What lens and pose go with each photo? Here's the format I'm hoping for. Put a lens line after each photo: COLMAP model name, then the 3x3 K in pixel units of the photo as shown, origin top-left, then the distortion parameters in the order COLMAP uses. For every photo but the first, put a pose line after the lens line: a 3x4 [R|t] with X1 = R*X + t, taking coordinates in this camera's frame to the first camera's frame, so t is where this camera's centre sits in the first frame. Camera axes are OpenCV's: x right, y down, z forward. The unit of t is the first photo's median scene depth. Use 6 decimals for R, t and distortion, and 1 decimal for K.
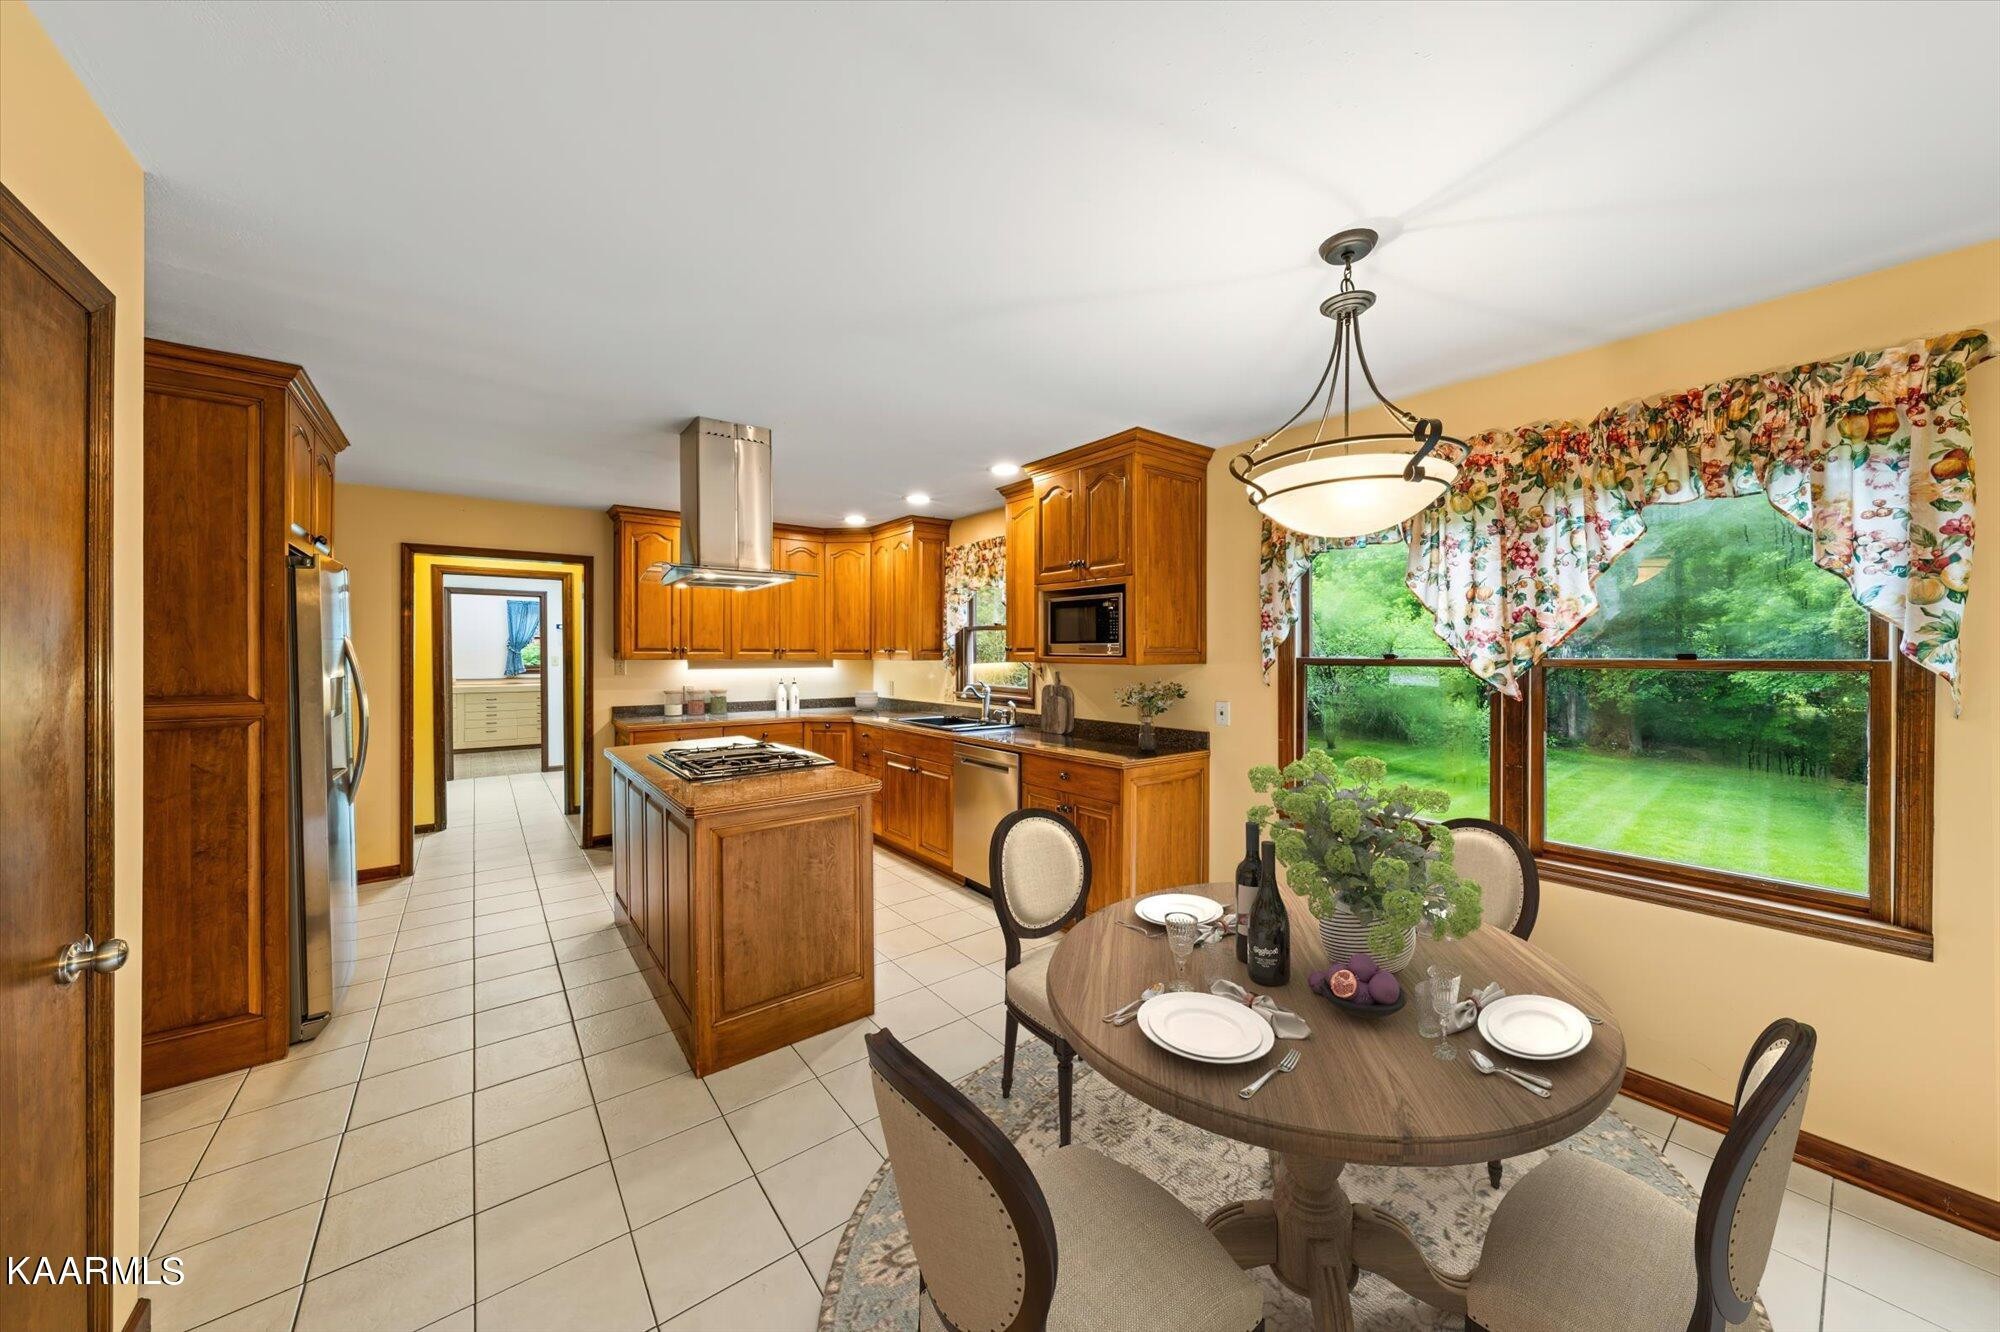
lens RADIAL K [[684.2, 0, 1006.6], [0, 684.2, 656.6], [0, 0, 1]] dist [-0.000605, 0.000024]
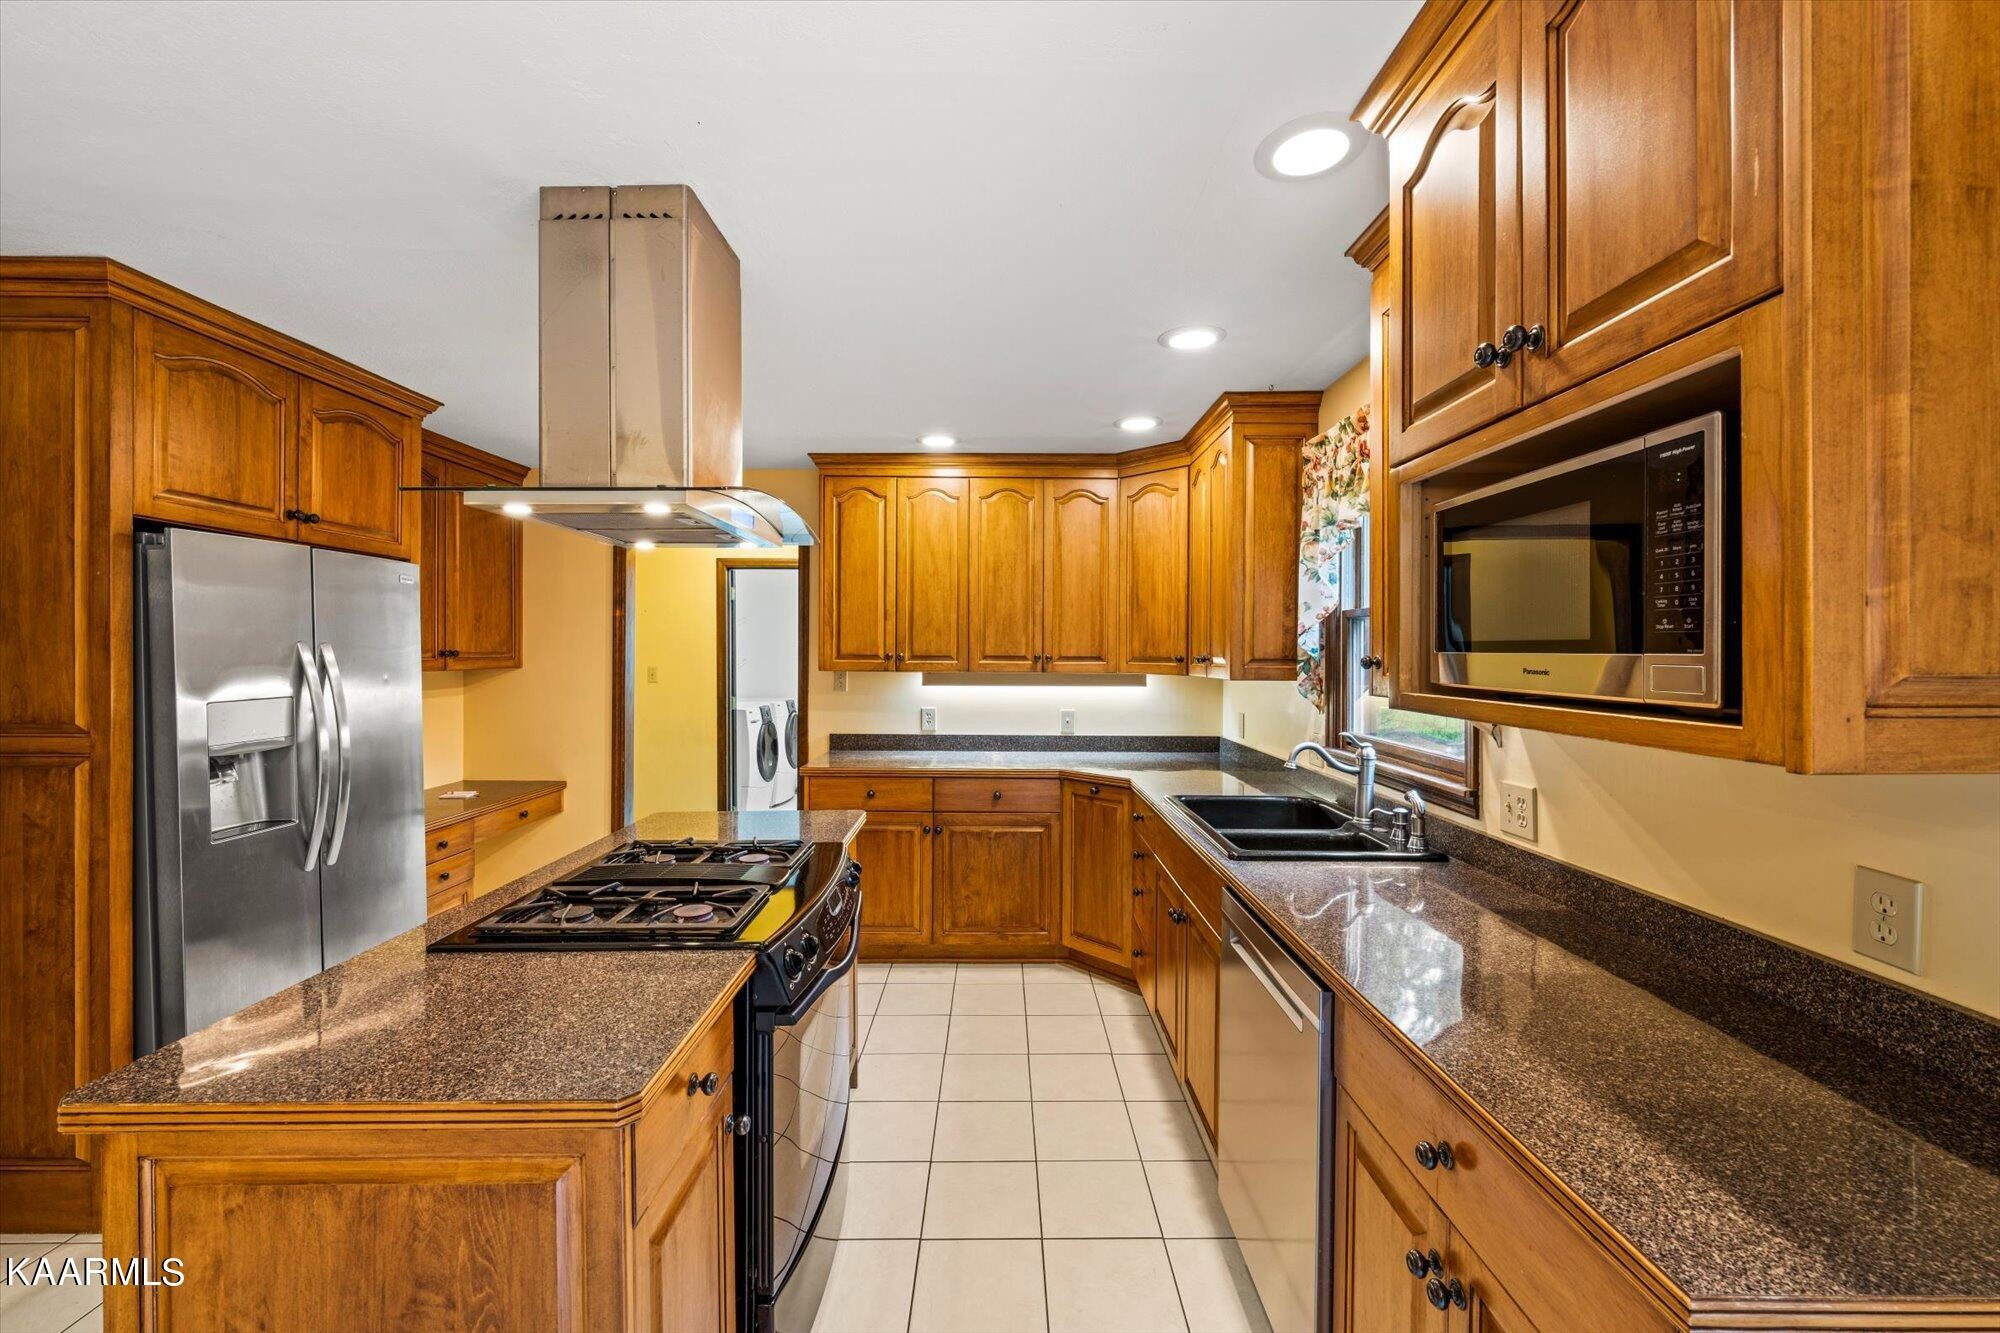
lens RADIAL K [[802.4, 0, 1002.5], [0, 802.4, 657.0], [0, 0, 1]] dist [0.000683, 0.000033]
pose [[0.790392, 0.005573, -0.612575, 0.193972], [-0.007068, 0.999975, -0.000023, -0.022309], [0.612560, 0.004348, 0.790412, 0.892009]]
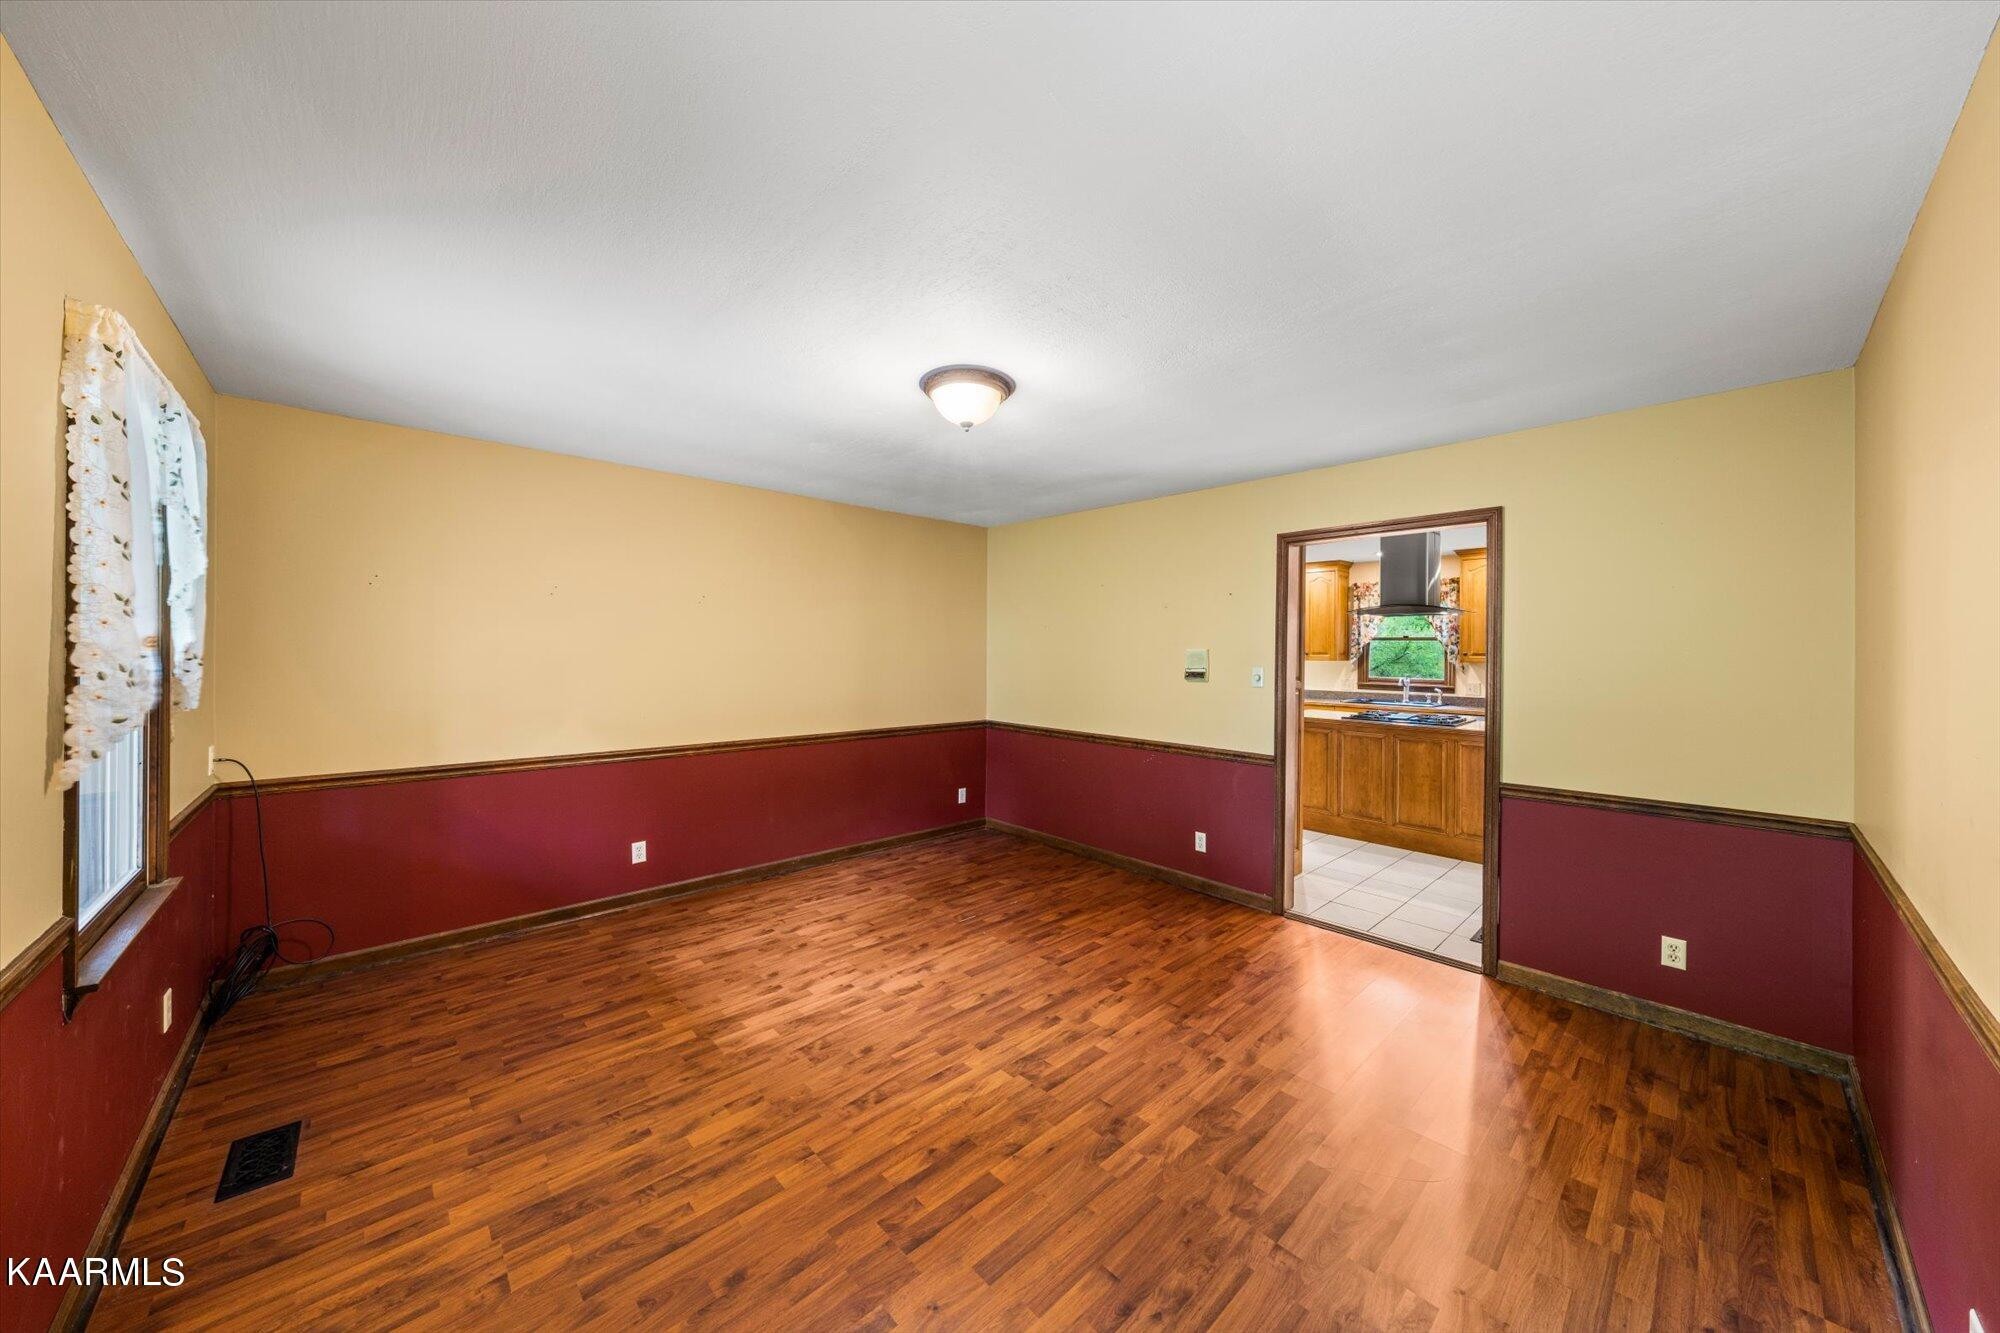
lens RADIAL K [[684.2, 0, 1006.6], [0, 684.2, 657.1], [0, 0, 1]] dist [-0.000605, 0.000024]
pose [[0.995663, 0.007271, 0.092752, -2.001043], [-0.007281, 0.999973, -0.000232, 0.006267], [-0.092751, -0.000444, 0.995689, -0.754574]]
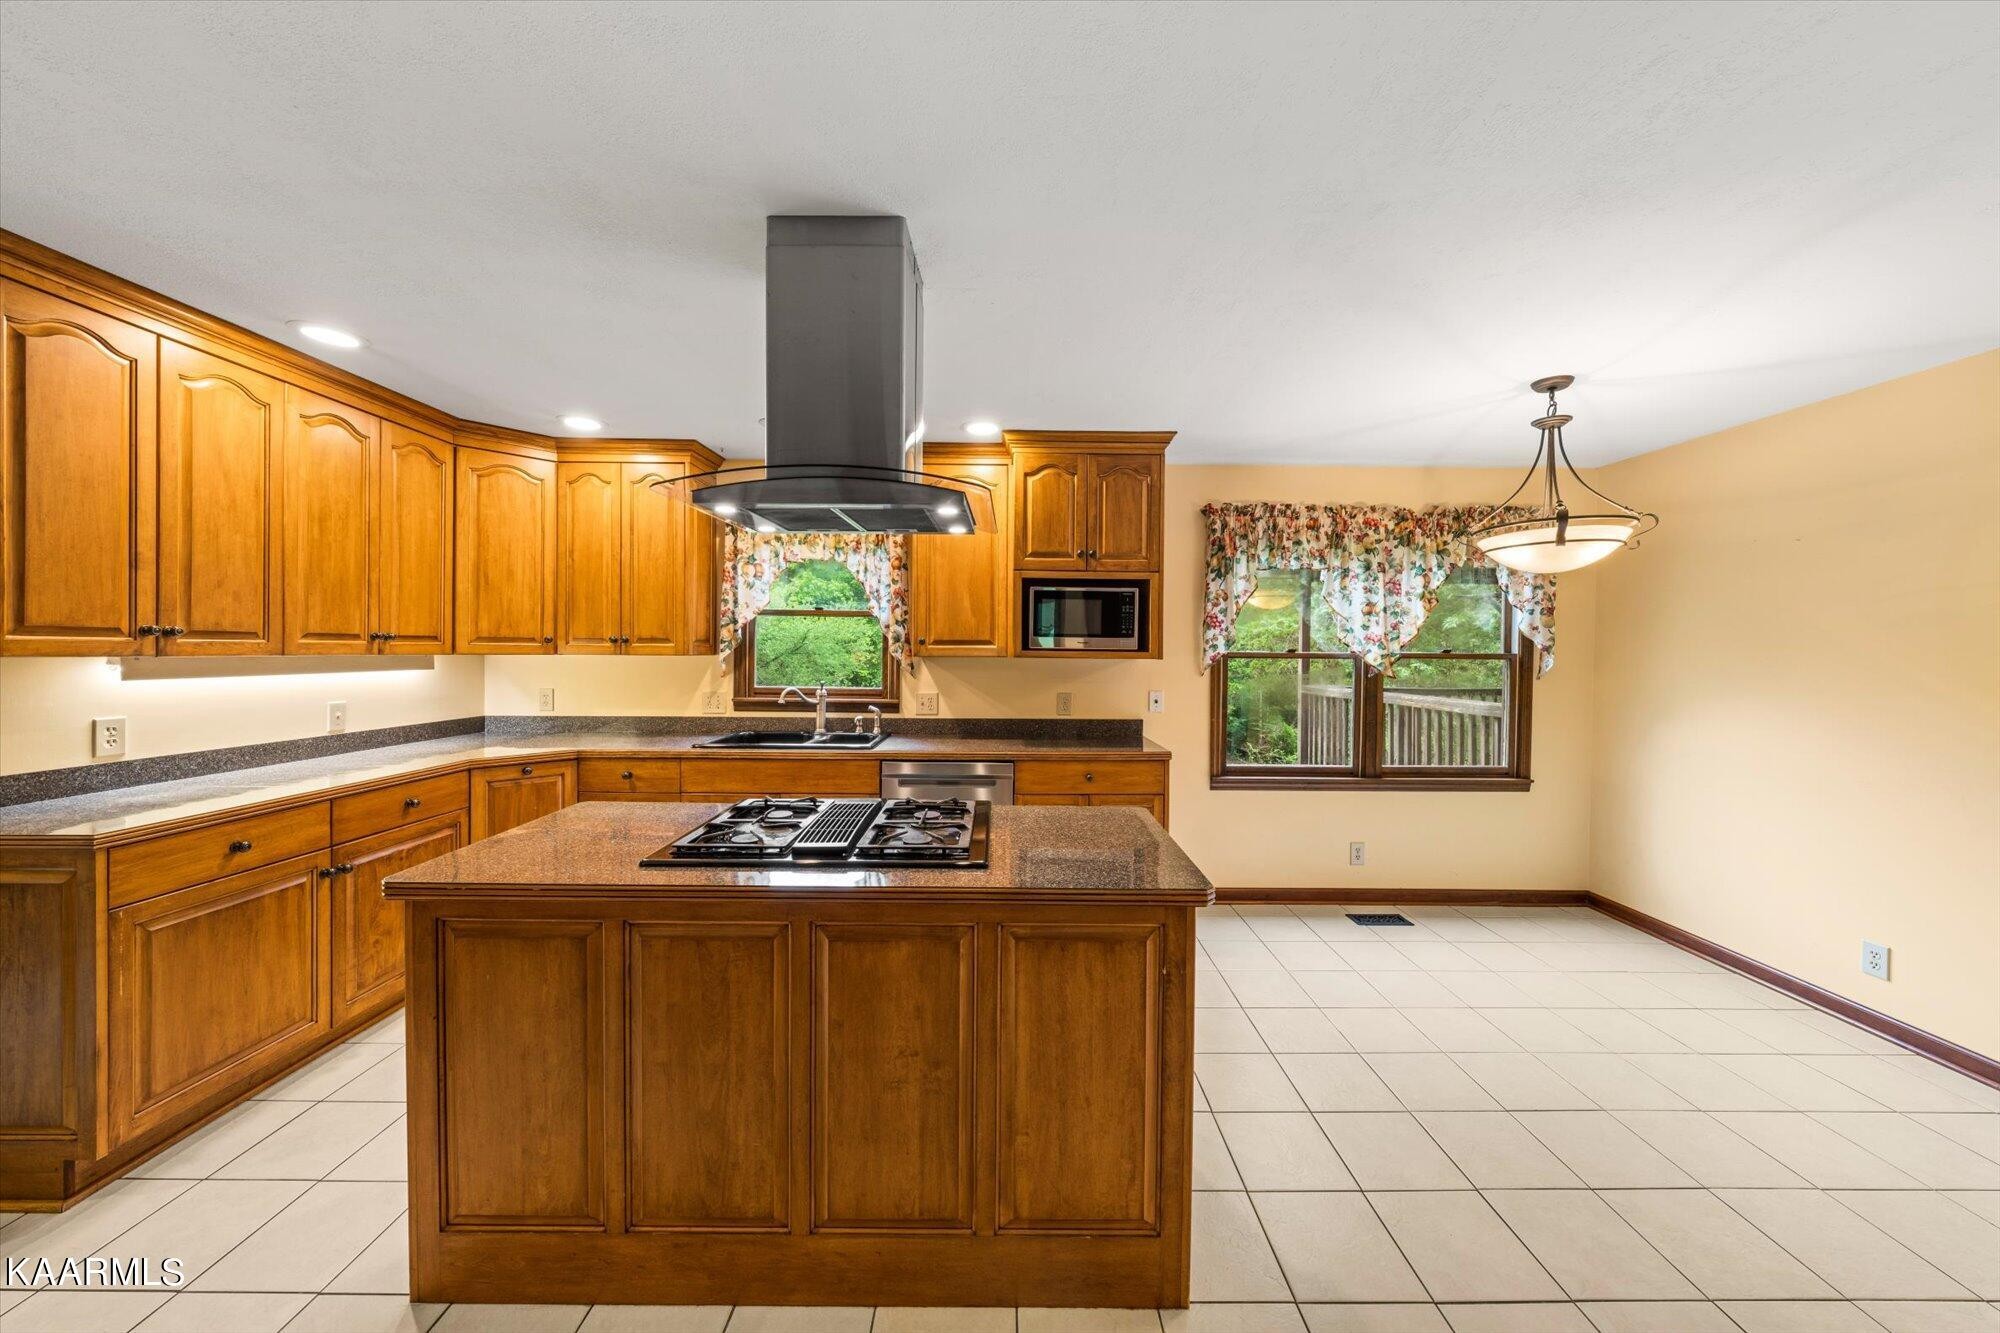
lens RADIAL K [[684.2, 0, 1006.6], [0, 684.2, 657.1], [0, 0, 1]] dist [-0.000605, 0.000024]
pose [[0.612733, -0.005760, 0.790269, -1.001600], [-0.001935, 0.999960, 0.008788, 0.000735], [-0.790287, -0.006914, 0.612697, 0.705132]]
